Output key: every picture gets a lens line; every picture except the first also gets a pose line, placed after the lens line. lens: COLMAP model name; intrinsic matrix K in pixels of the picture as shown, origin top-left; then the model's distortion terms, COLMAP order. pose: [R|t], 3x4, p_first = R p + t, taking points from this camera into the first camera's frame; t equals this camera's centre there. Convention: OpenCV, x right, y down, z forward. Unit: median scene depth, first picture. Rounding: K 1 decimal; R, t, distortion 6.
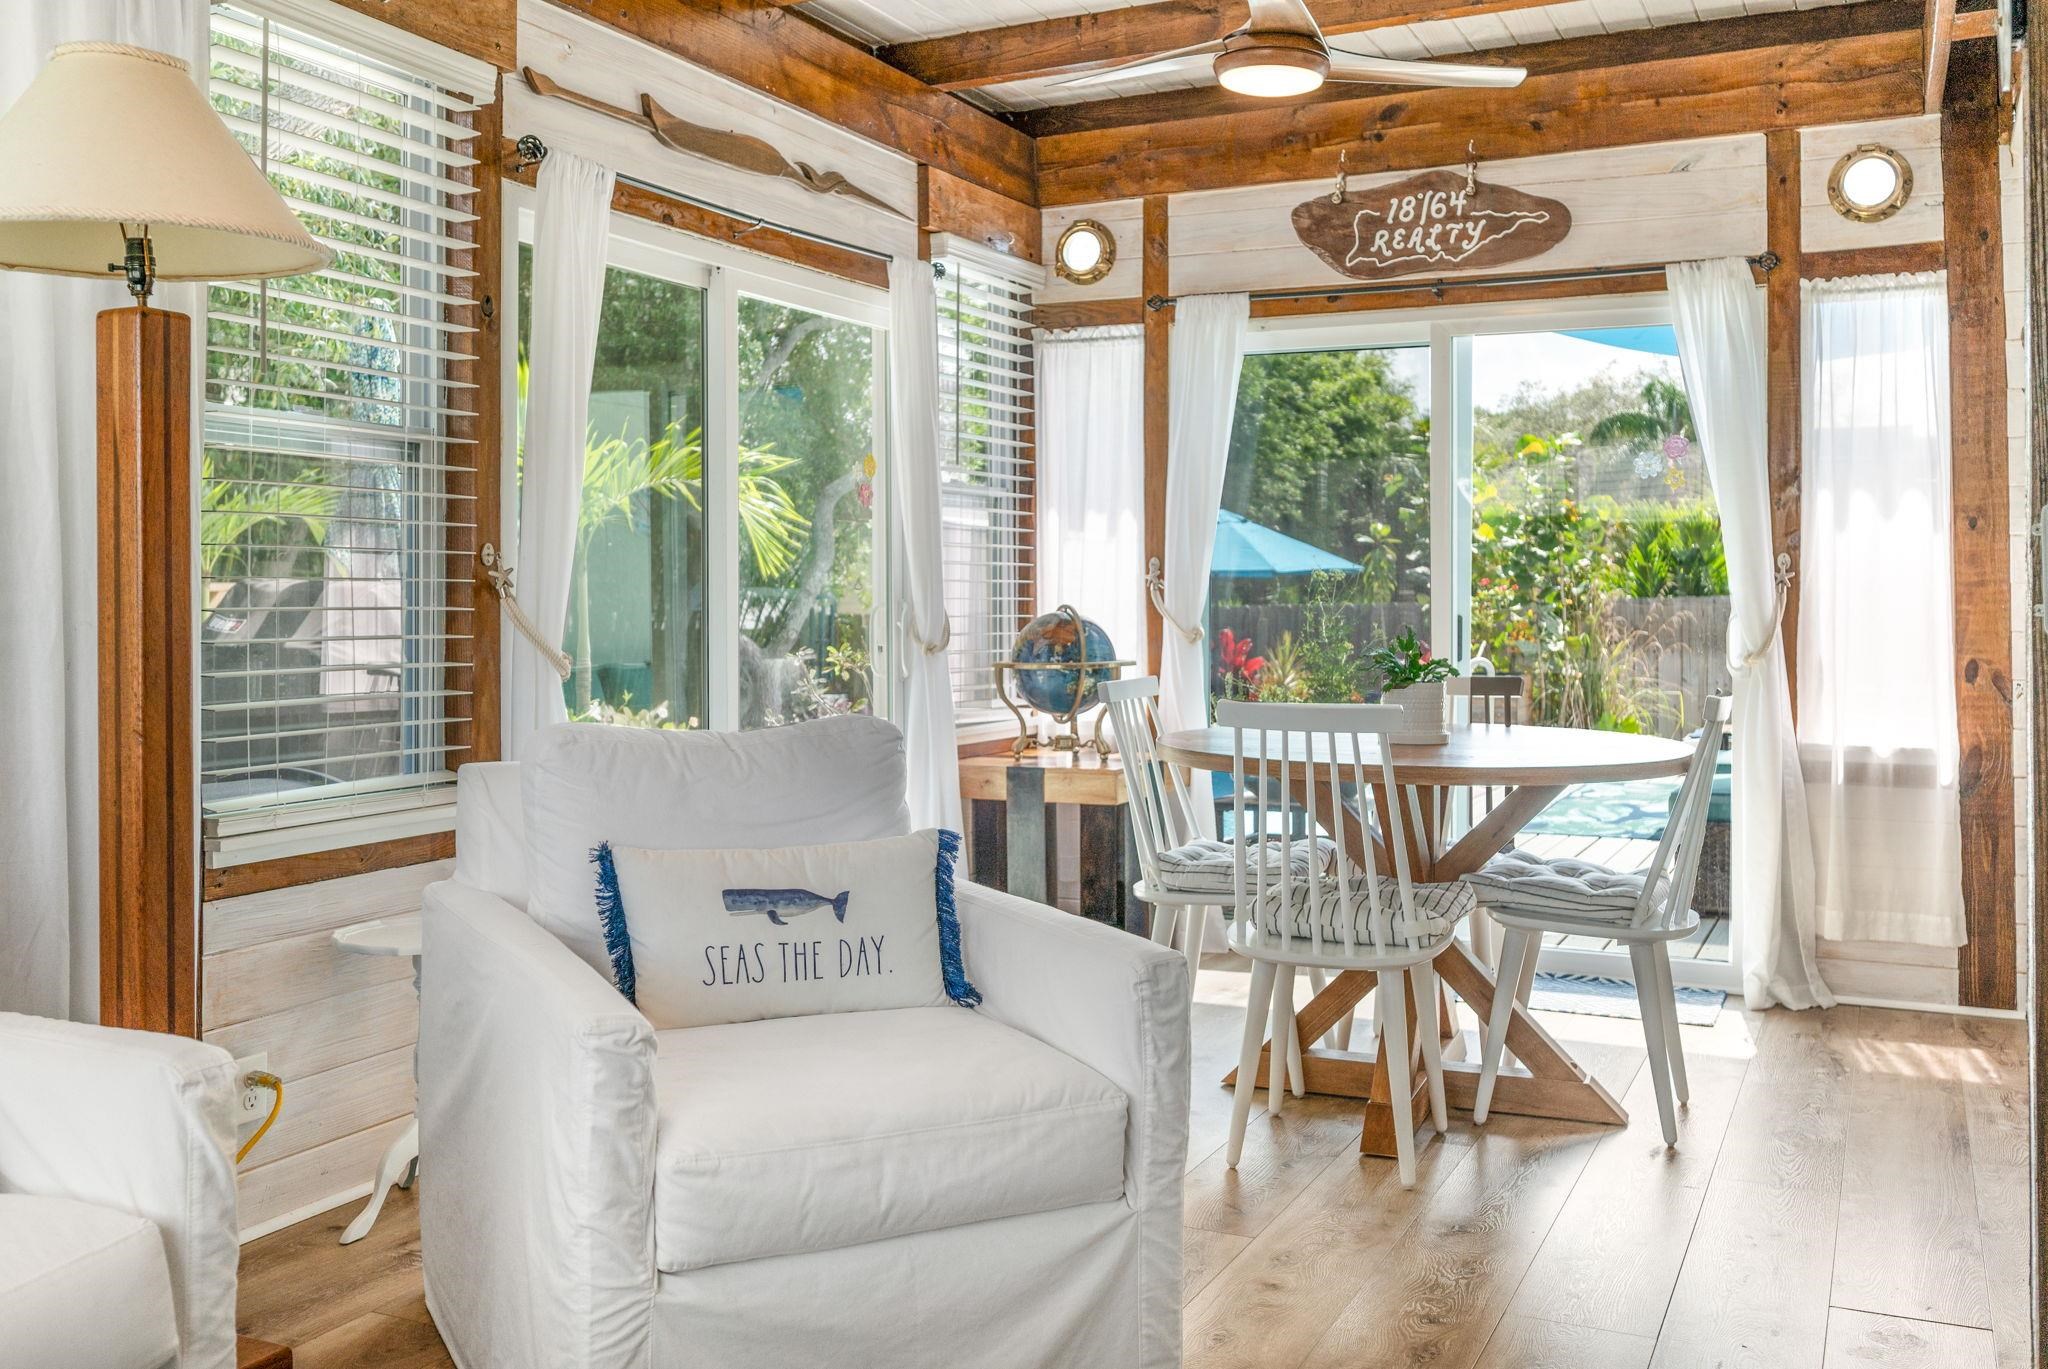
lens RADIAL K [[1785.5, 0, 1028.1], [0, 1785.5, 566.2], [0, 0, 1]] dist [-0.010685, 0.006954]
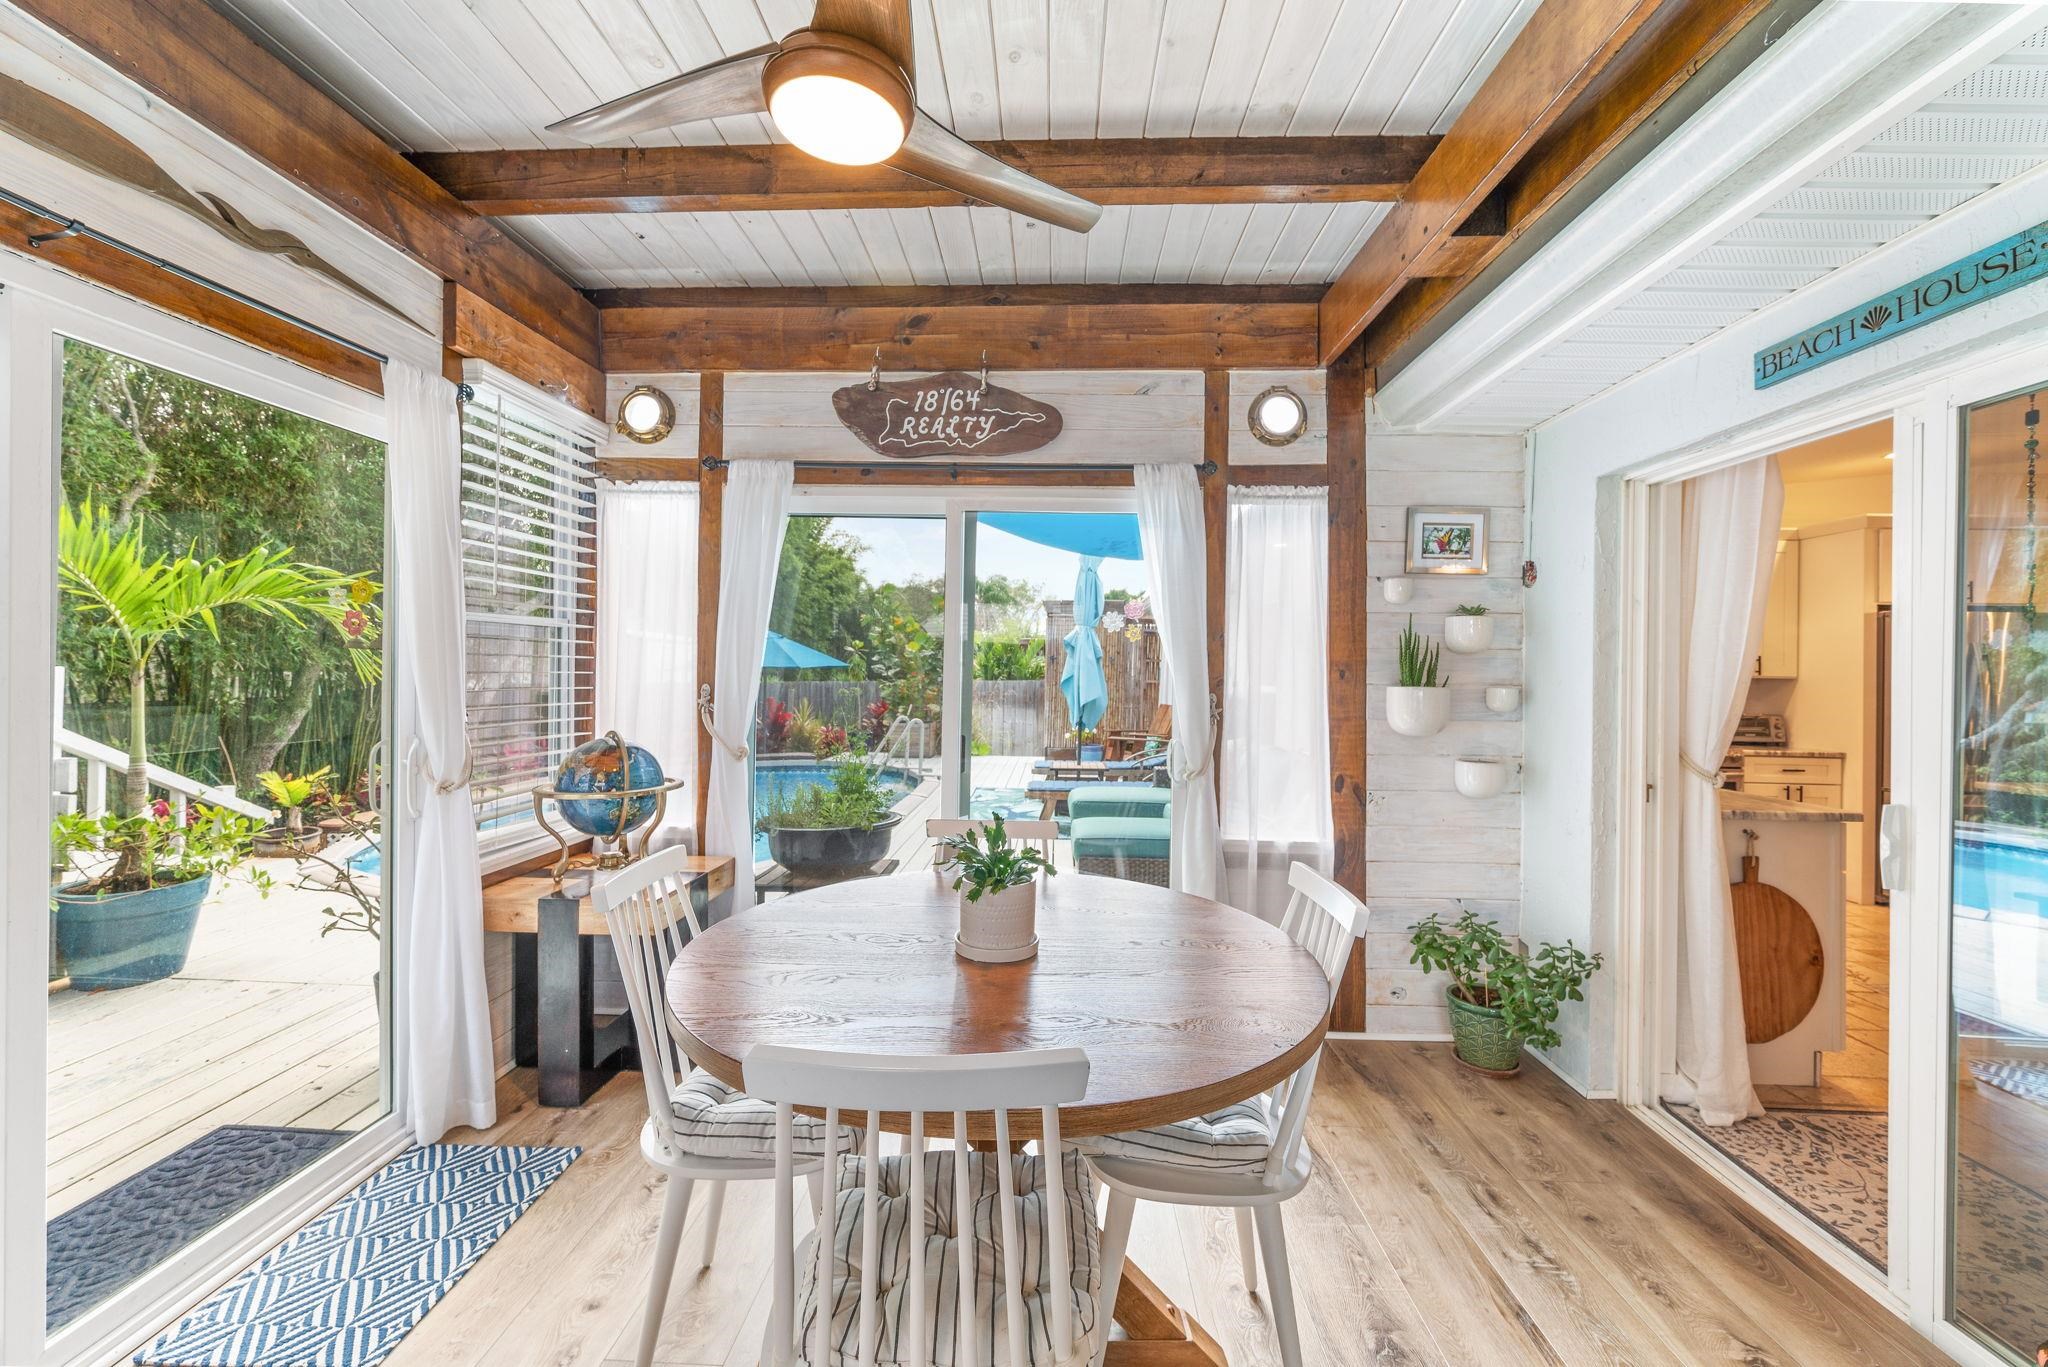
lens RADIAL K [[805.6, 0, 1014.2], [0, 805.6, 671.5], [0, 0, 1]] dist [-0.000423, 0.000746]
pose [[0.919610, 0.012659, 0.392628, 0.053009], [-0.021181, 0.999625, 0.017381, -0.028401], [-0.392260, -0.024300, 0.919533, 0.474086]]
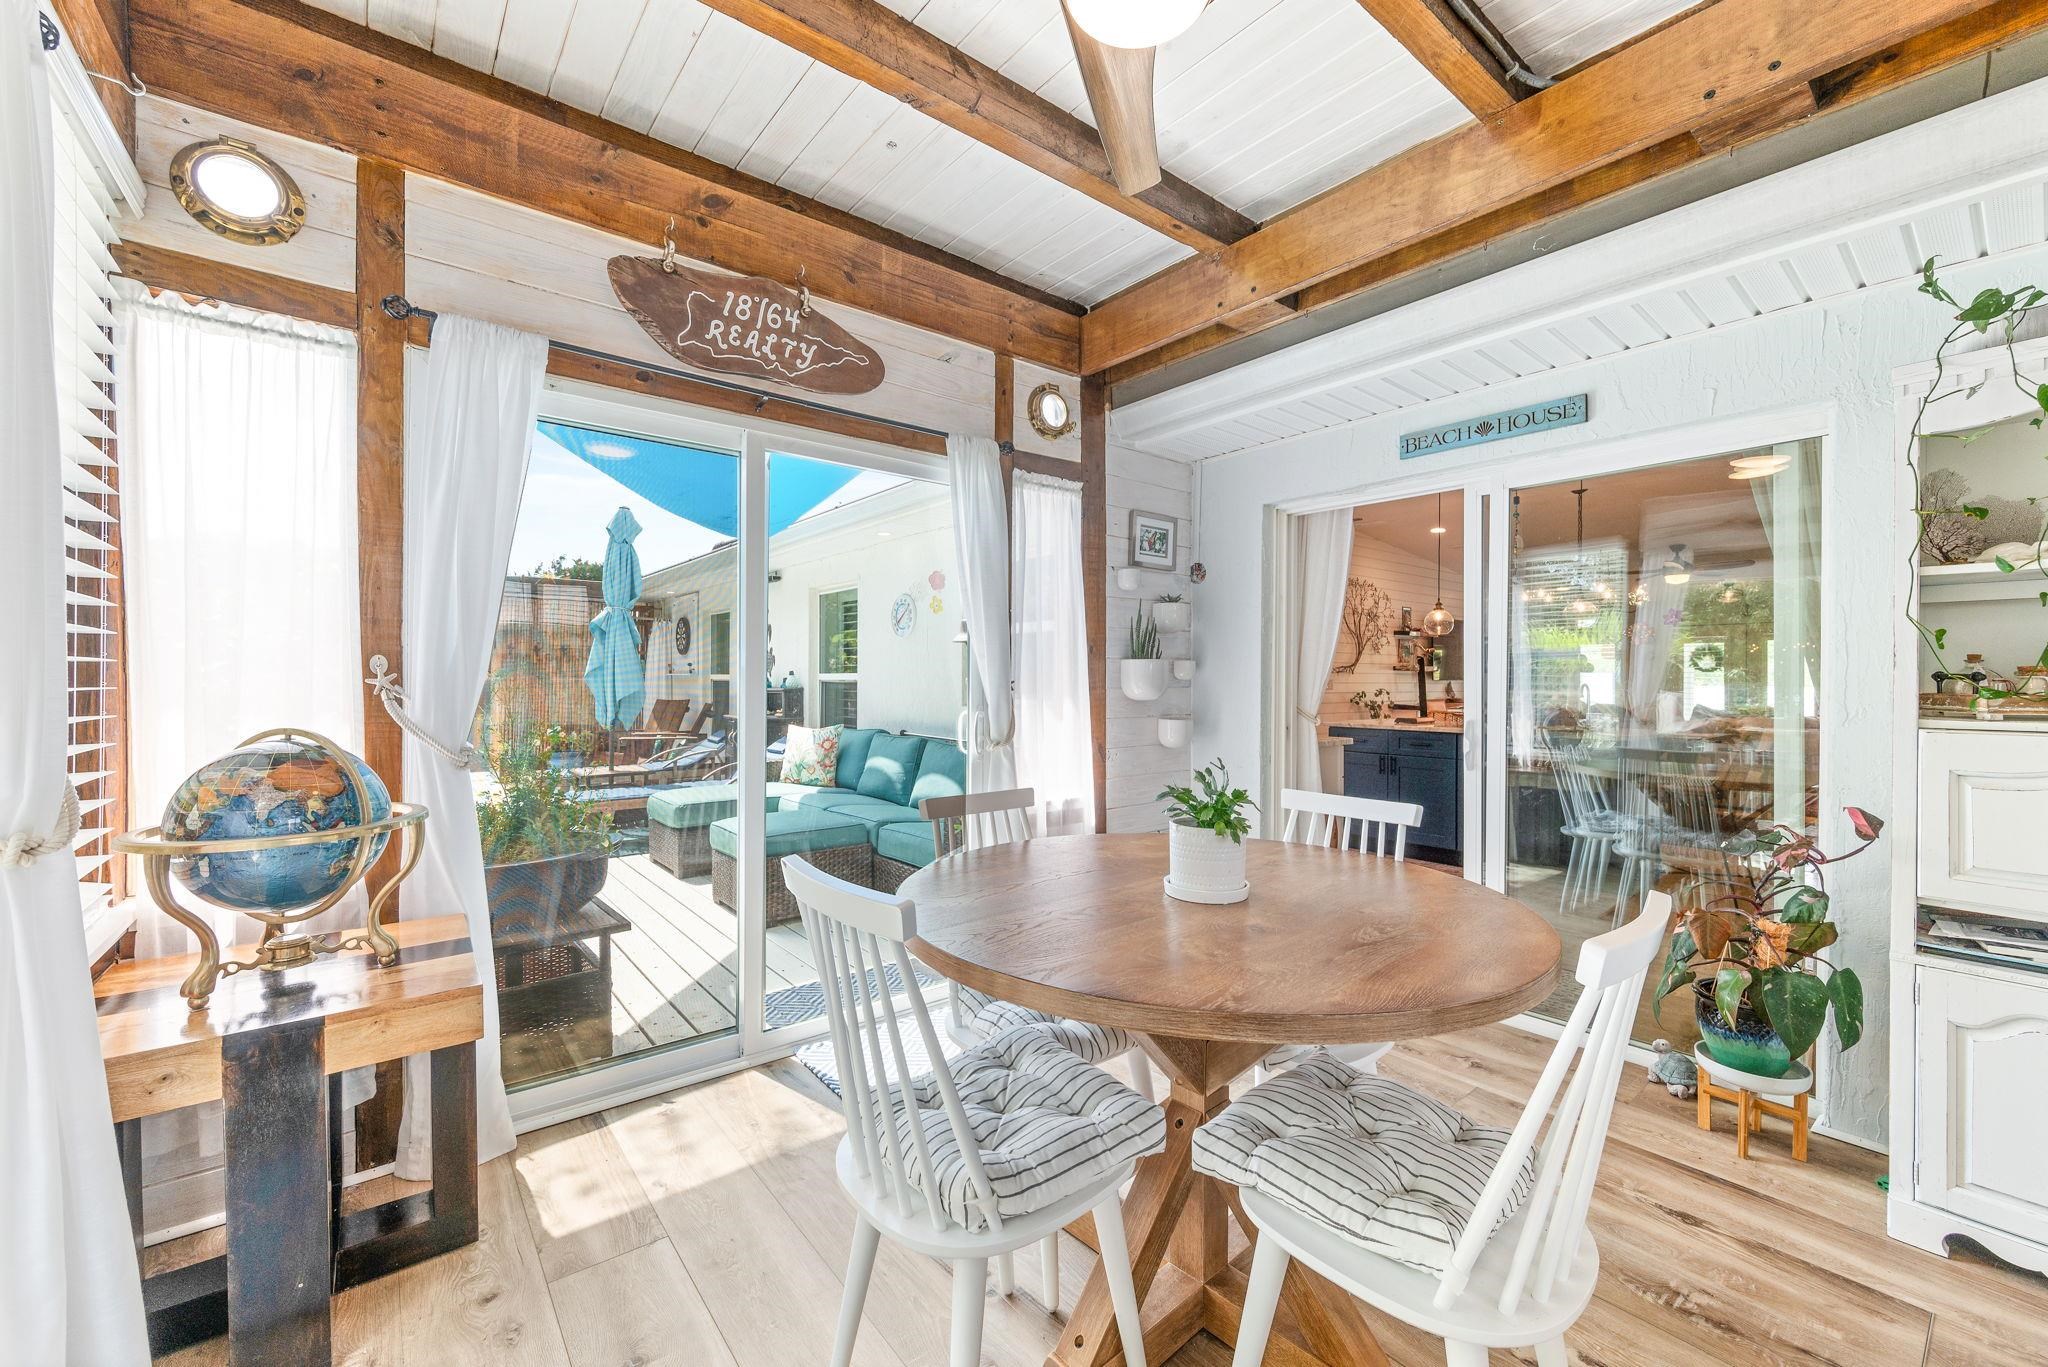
lens RADIAL K [[819.7, 0, 1009.7], [0, 819.7, 681.0], [0, 0, 1]] dist [-0.000686, 0.000520]
pose [[0.442525, -0.003017, 0.896751, -0.127488], [-0.021888, 0.999660, 0.014164, -0.004561], [-0.896489, -0.025896, 0.442309, 0.664733]]
